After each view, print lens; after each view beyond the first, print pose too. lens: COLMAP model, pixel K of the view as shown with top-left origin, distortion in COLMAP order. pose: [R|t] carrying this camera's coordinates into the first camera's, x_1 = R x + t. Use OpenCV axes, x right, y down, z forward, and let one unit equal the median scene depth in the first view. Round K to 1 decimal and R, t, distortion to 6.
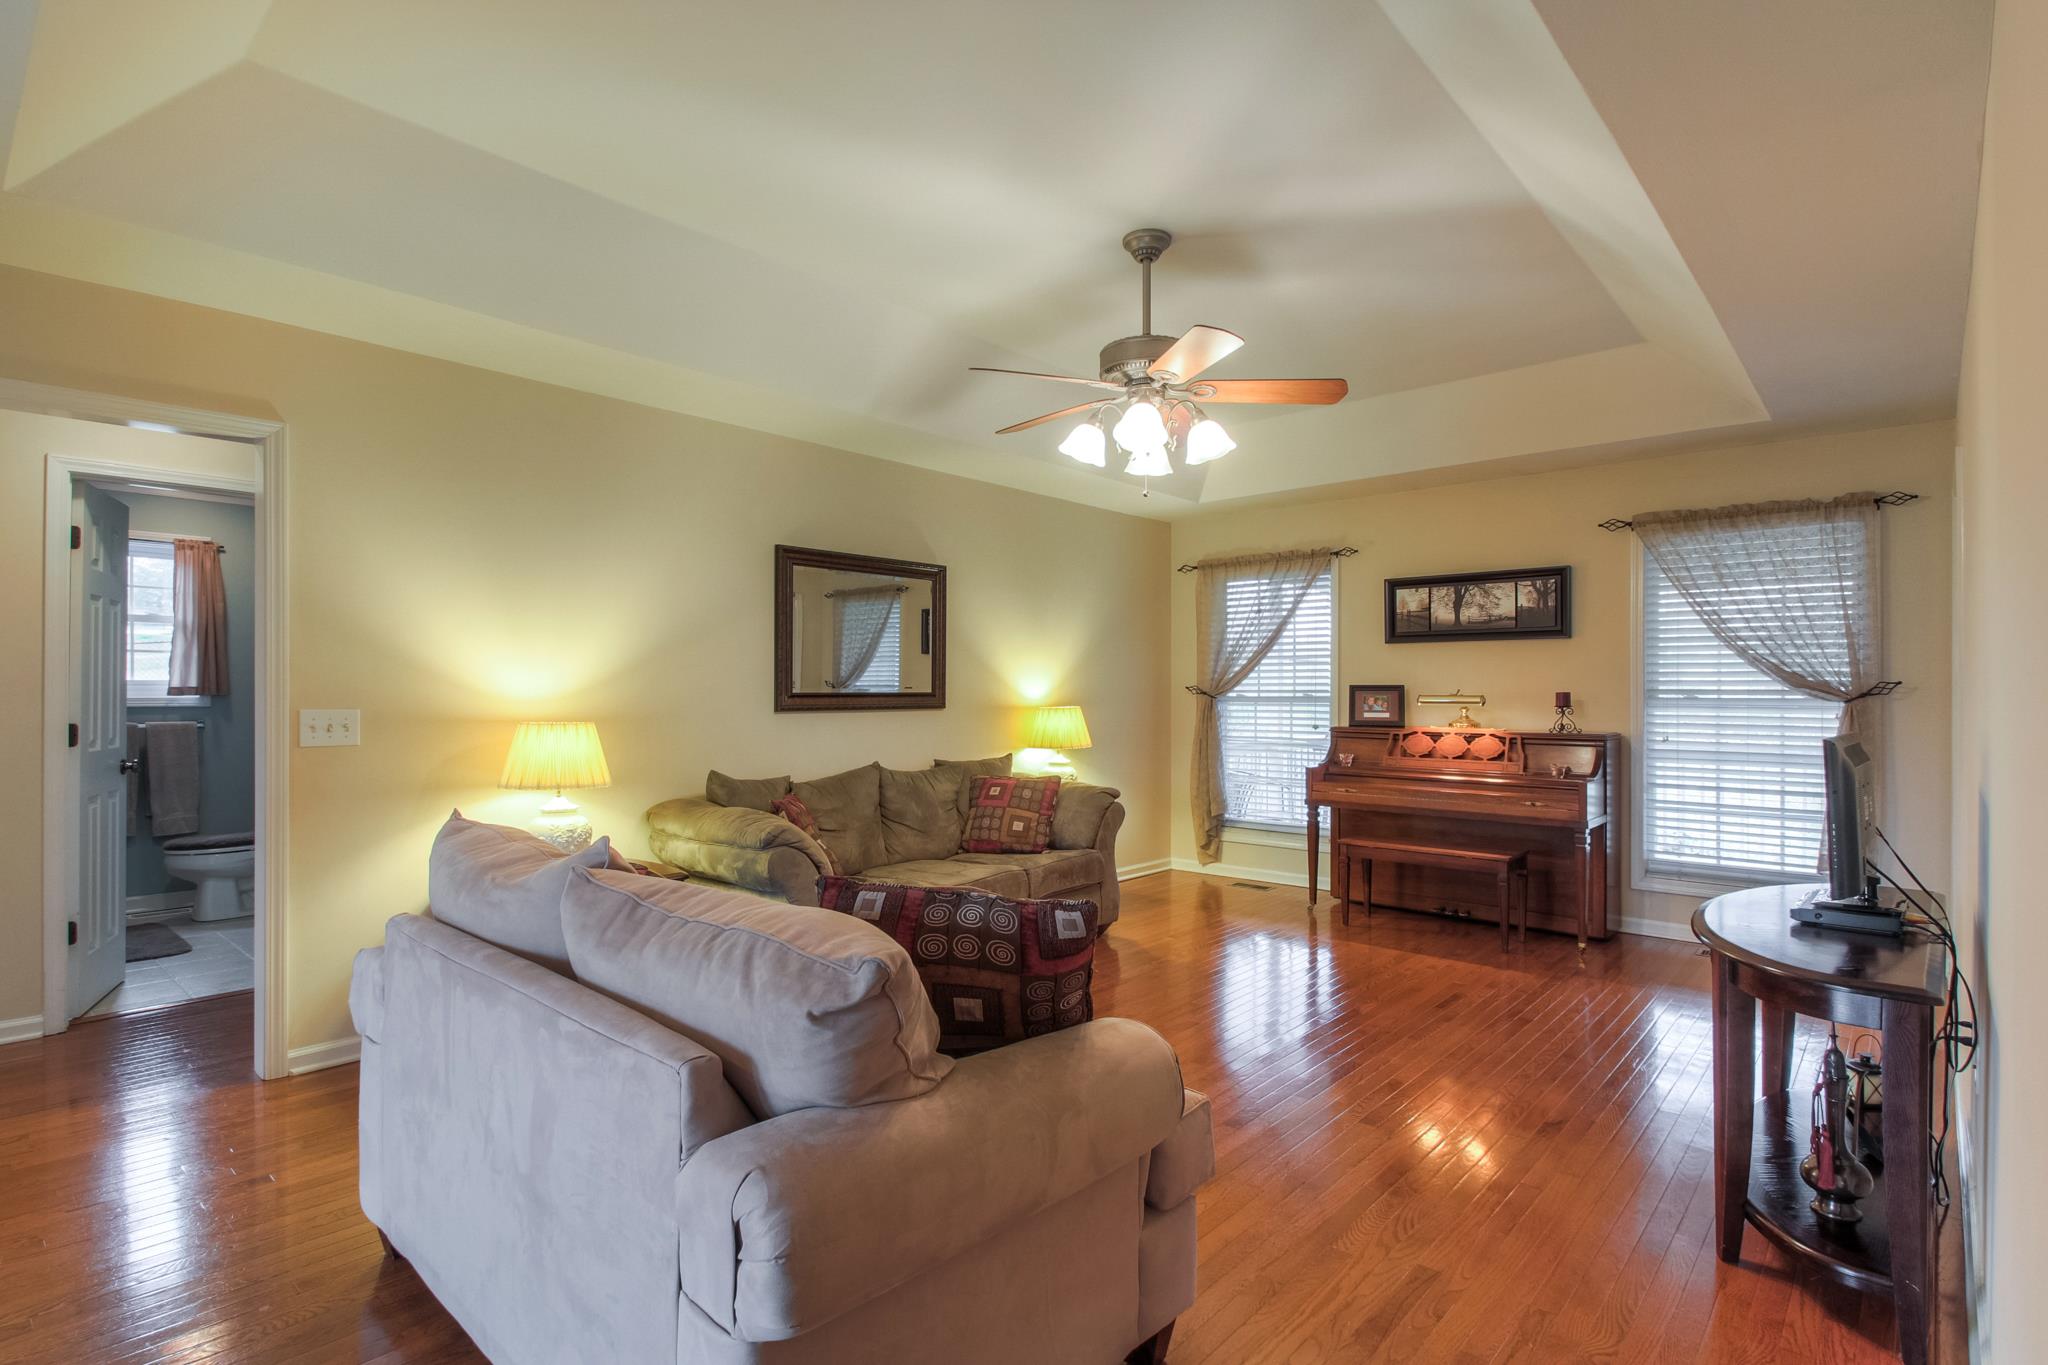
lens RADIAL K [[1006.8, 0, 1017.0], [0, 1006.8, 686.6], [0, 0, 1]] dist [0.000443, 0.000300]
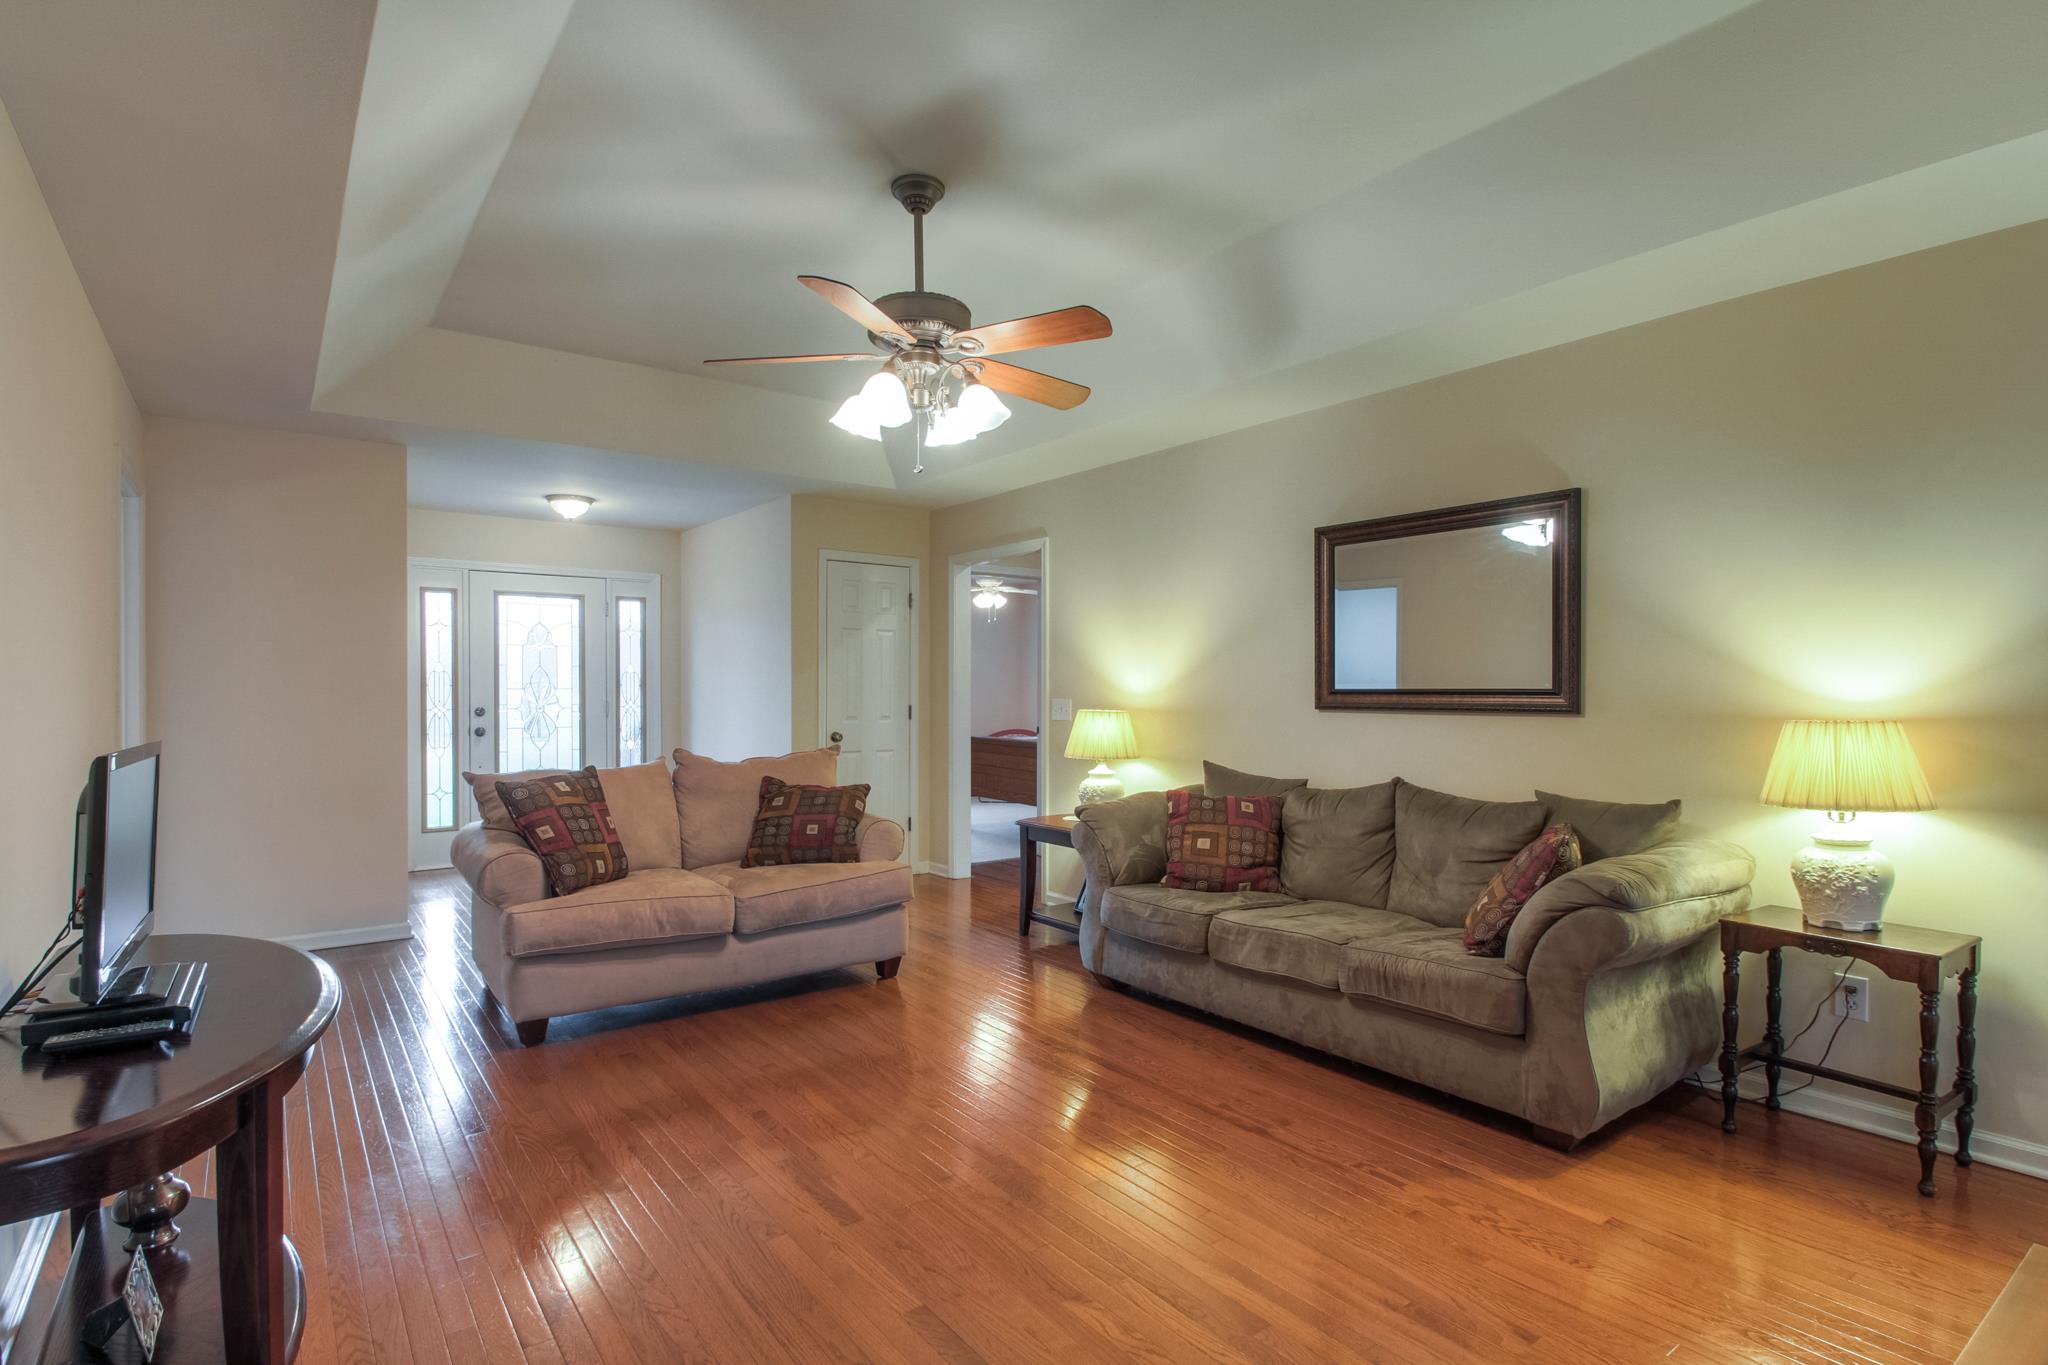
lens RADIAL K [[1006.8, 0, 1019.7], [0, 1006.8, 696.4], [0, 0, 1]] dist [0.000443, 0.000300]
pose [[-0.195967, 0.008398, -0.980575, 0.690157], [0.005339, 0.999958, 0.007497, 0.004560], [0.980596, -0.003766, -0.196003, 0.871692]]
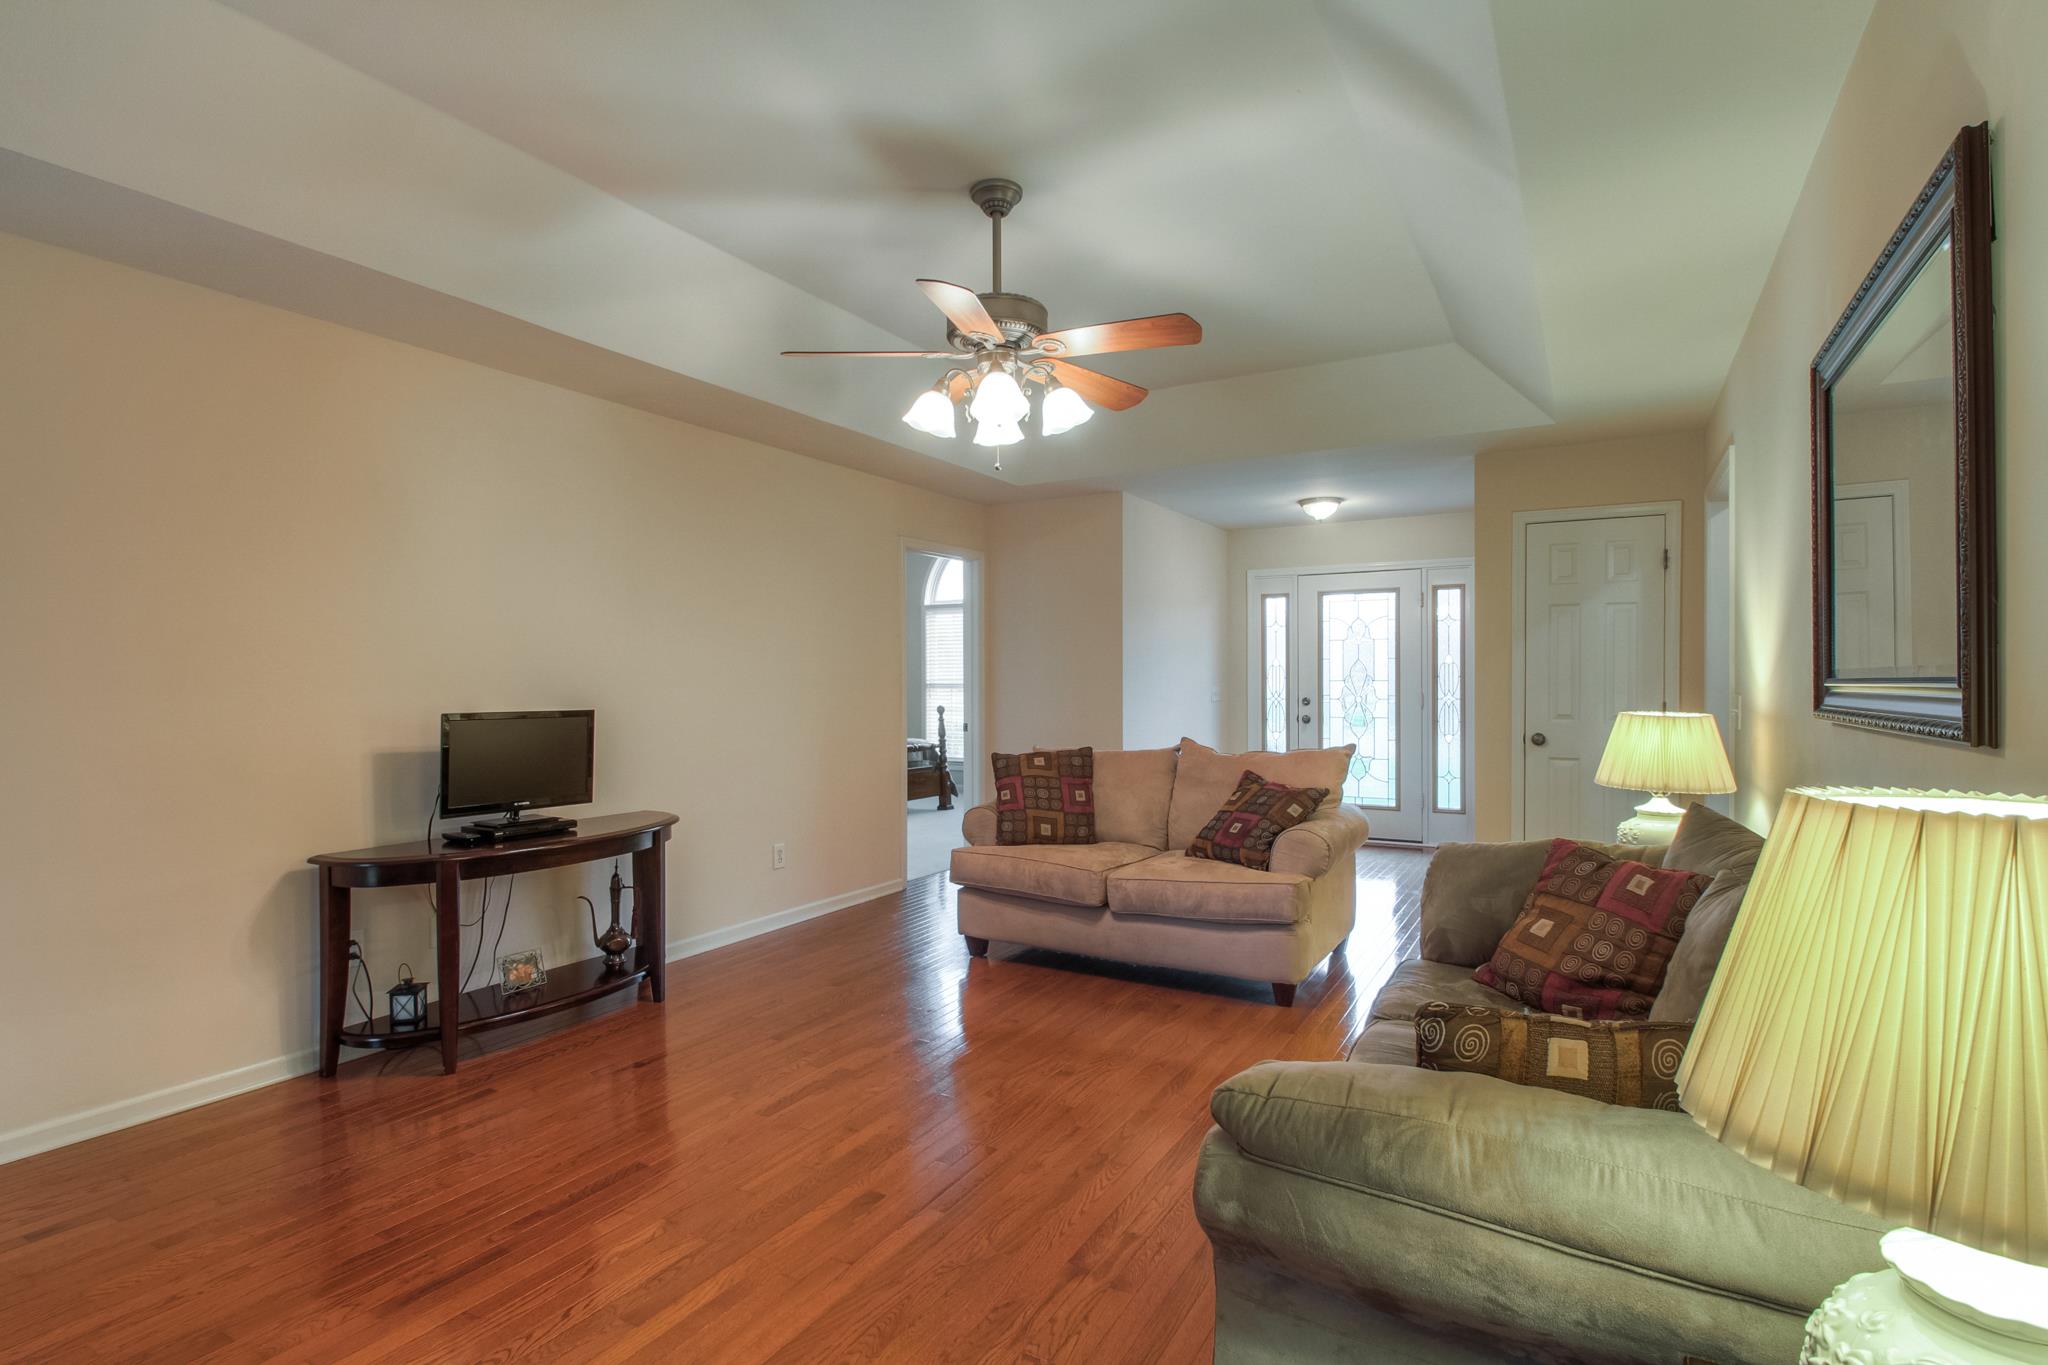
lens RADIAL K [[1006.8, 0, 1021.7], [0, 1006.8, 682.3], [0, 0, 1]] dist [0.000443, 0.000300]
pose [[-0.974822, 0.004877, -0.222931, 0.215314], [0.005797, 0.999977, -0.003472, 0.006156], [0.222909, -0.004677, -0.974828, 1.315494]]
